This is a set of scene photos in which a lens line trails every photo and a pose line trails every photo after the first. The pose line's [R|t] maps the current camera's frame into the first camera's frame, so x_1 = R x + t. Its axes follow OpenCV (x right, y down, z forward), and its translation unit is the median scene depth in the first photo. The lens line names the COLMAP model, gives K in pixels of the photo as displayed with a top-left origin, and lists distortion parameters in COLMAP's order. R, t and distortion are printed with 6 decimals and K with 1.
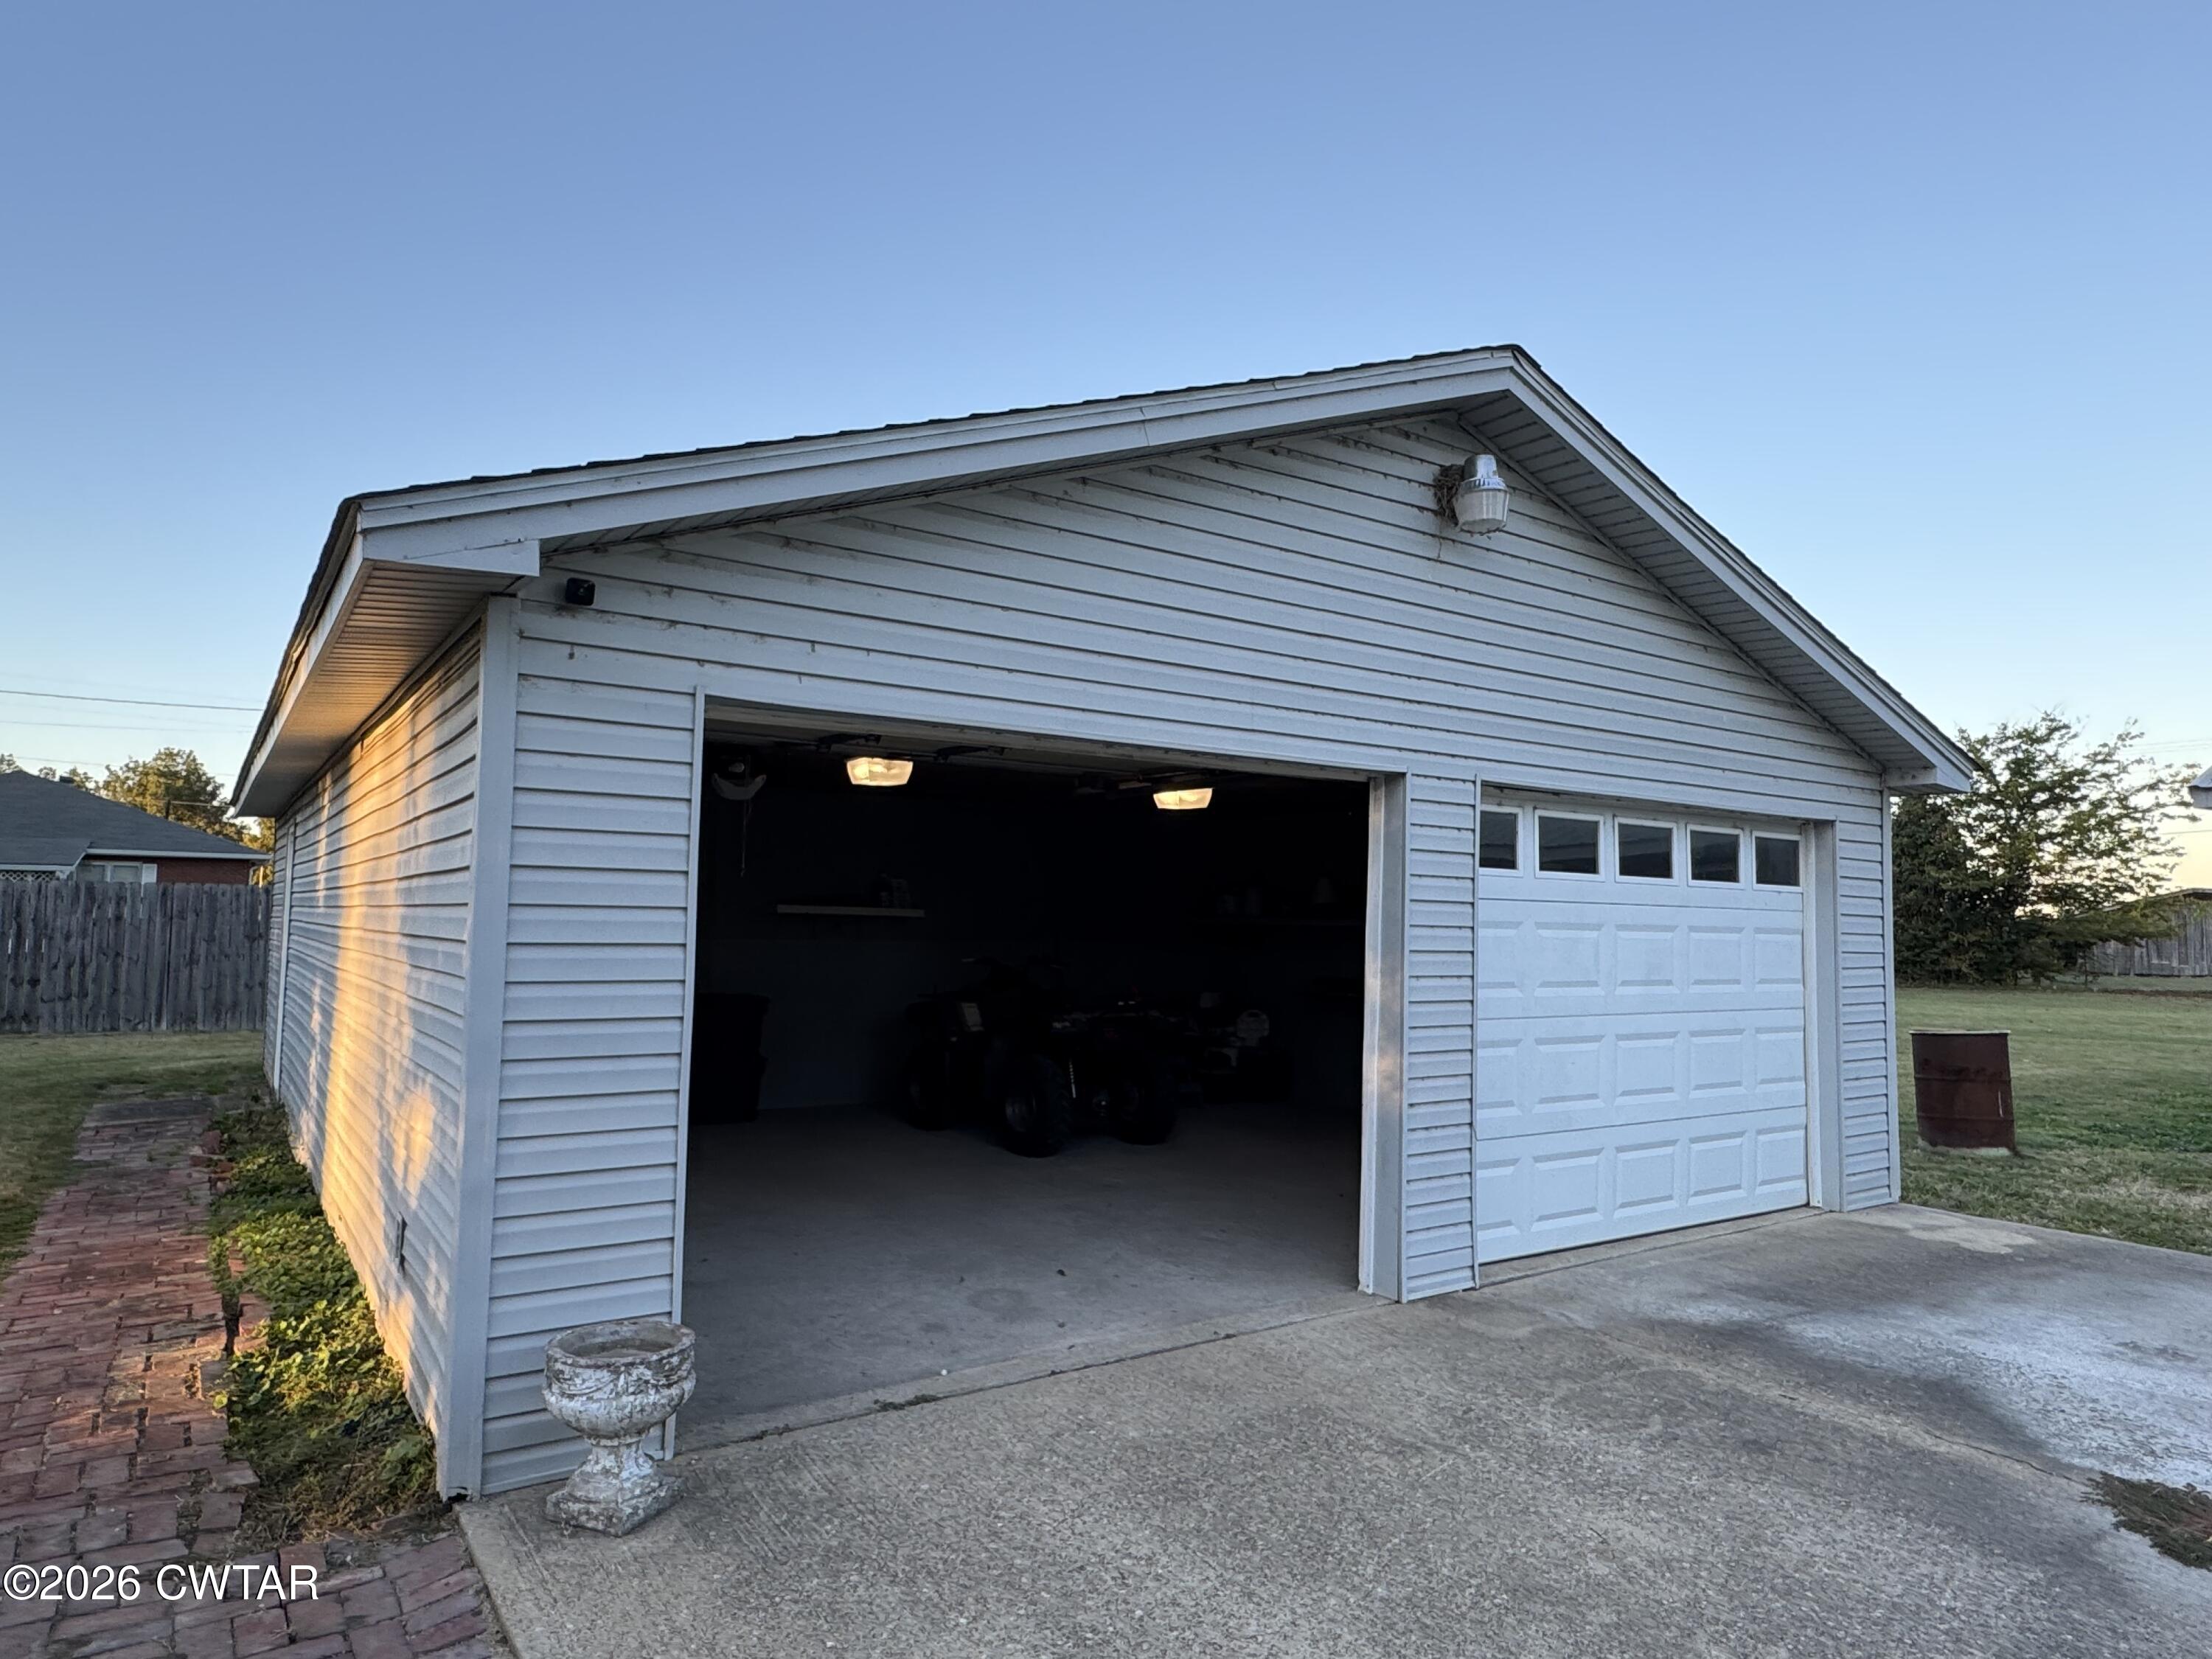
lens RADIAL K [[1352.1, 0, 1098.1], [0, 1352.1, 836.3], [0, 0, 1]] dist [-0.006334, -0.000163]
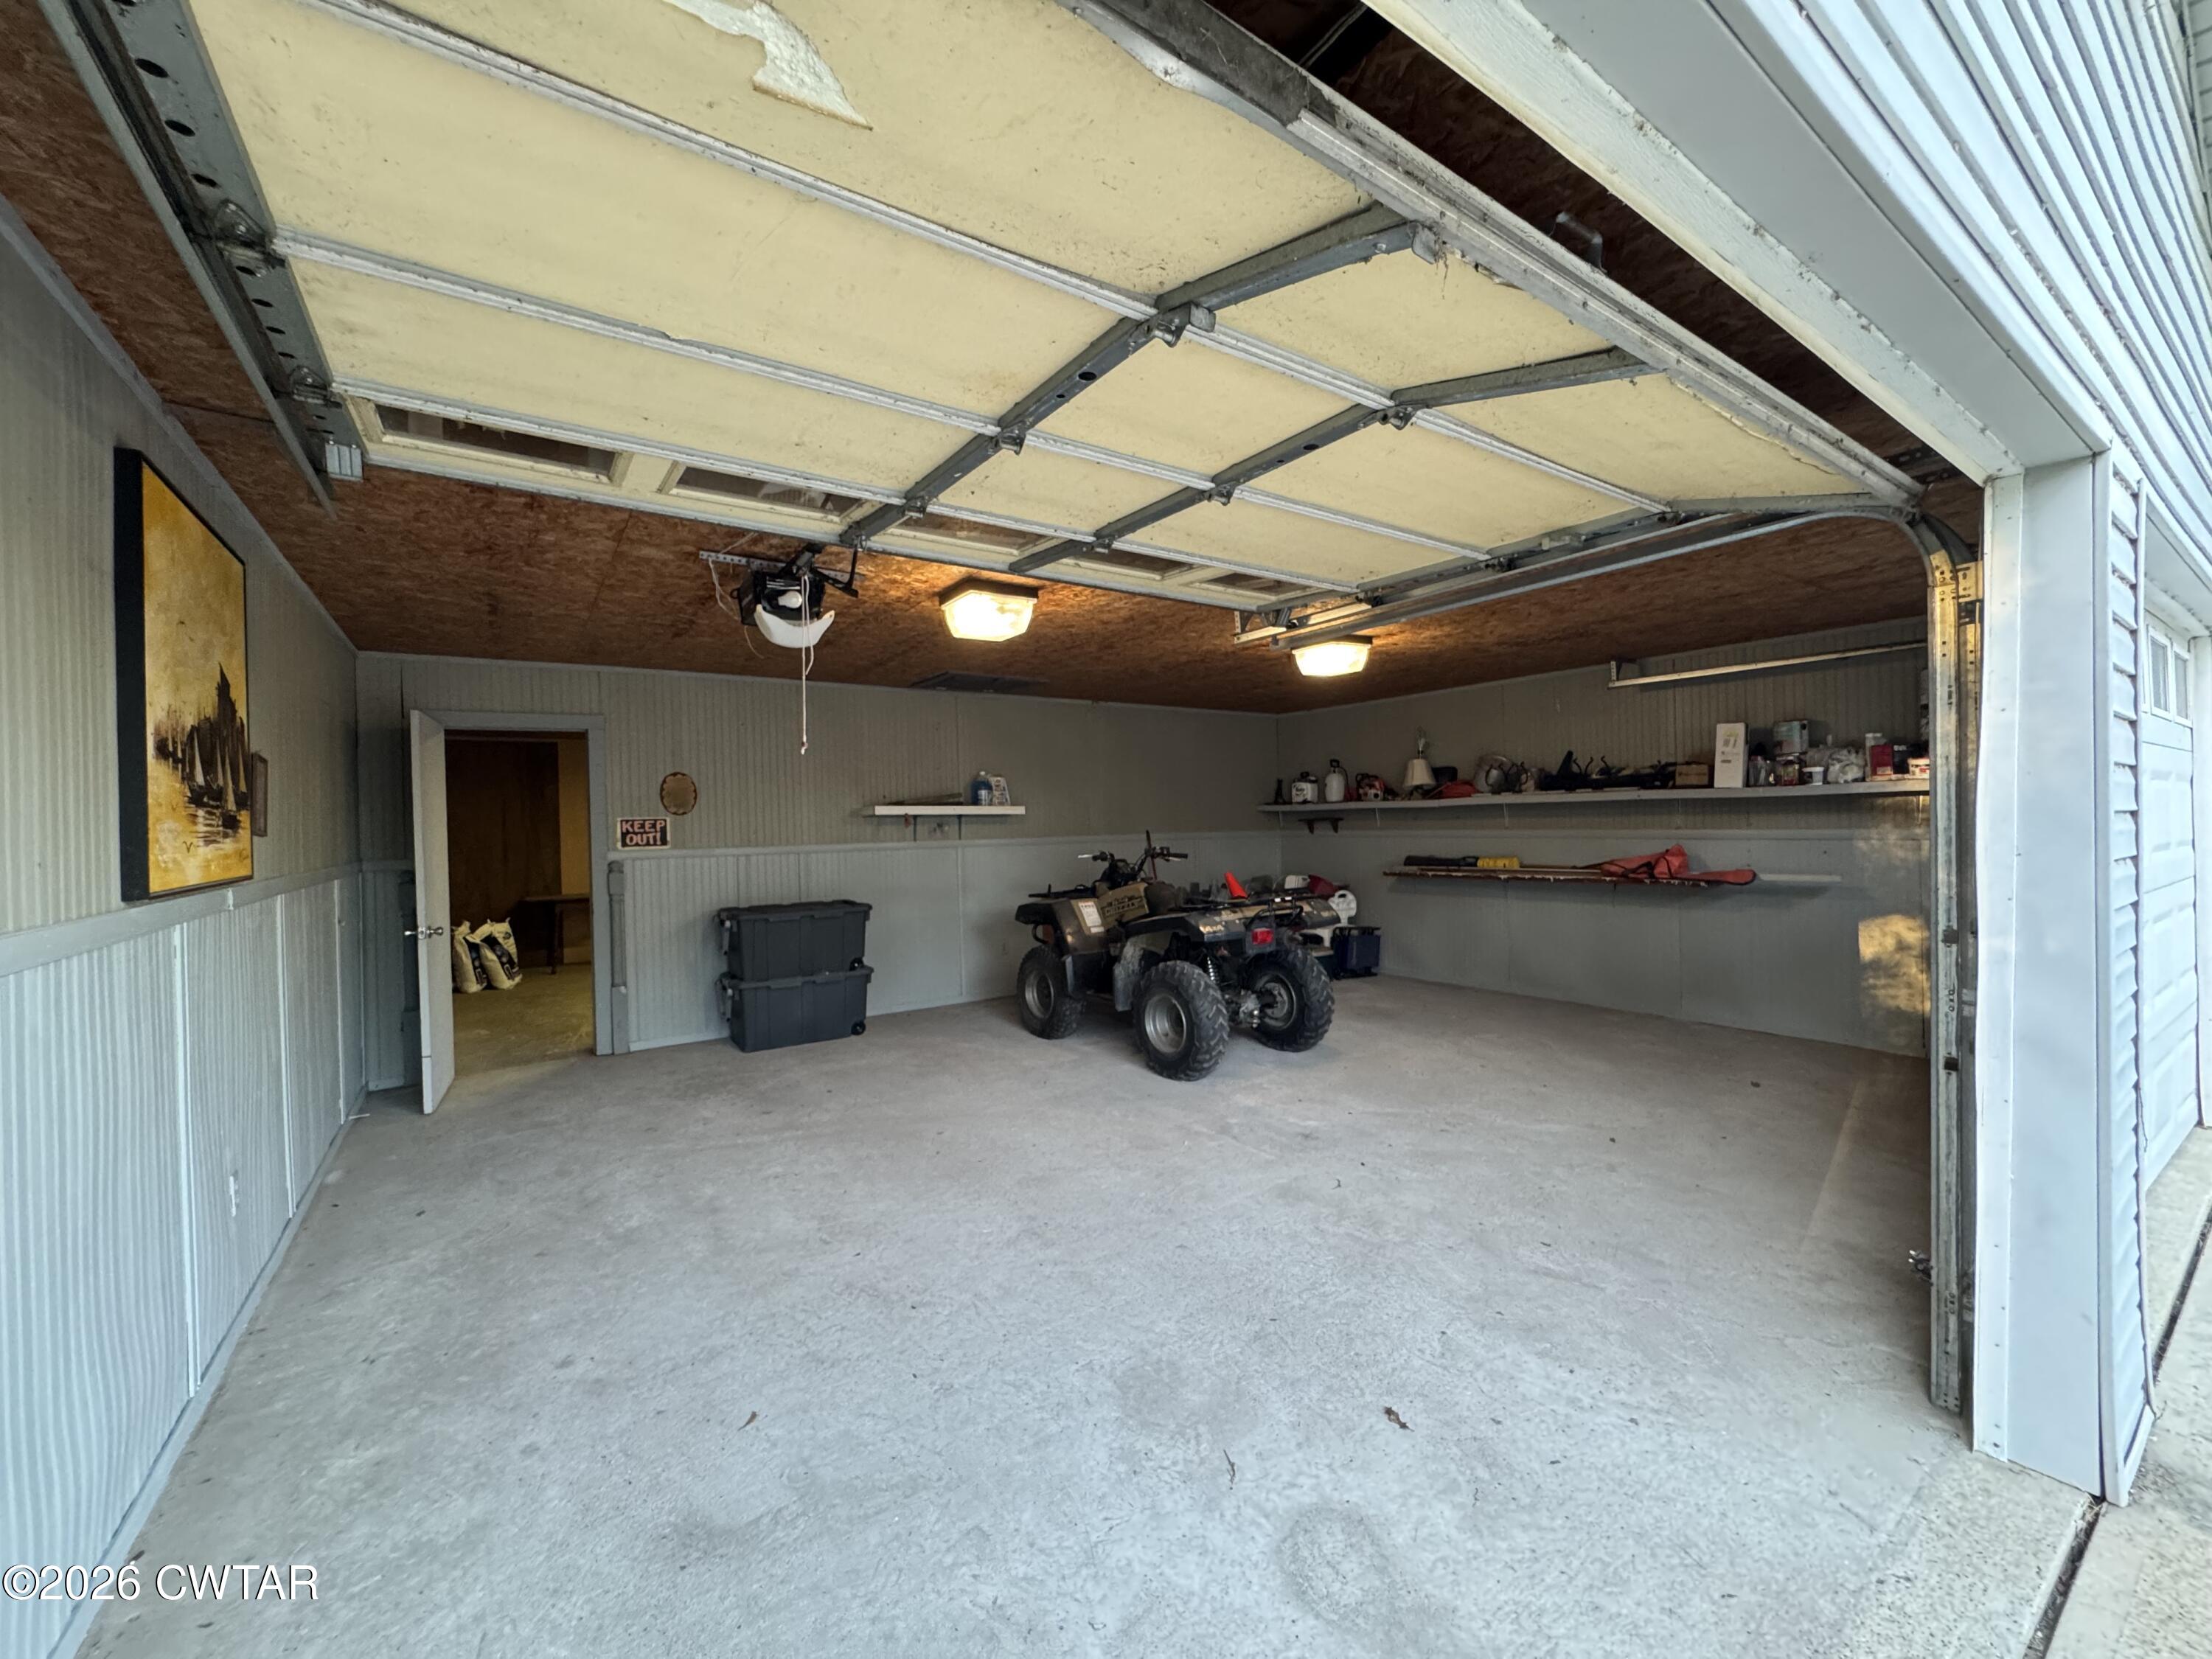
lens RADIAL K [[885.1, 0, 1114.2], [0, 885.1, 824.2], [0, 0, 1]] dist [-0.001720, 0.000600]
pose [[0.999006, -0.041594, 0.016048, -0.077439], [0.040443, 0.996975, 0.066367, 0.028054], [-0.018760, -0.065652, 0.997666, 0.365702]]
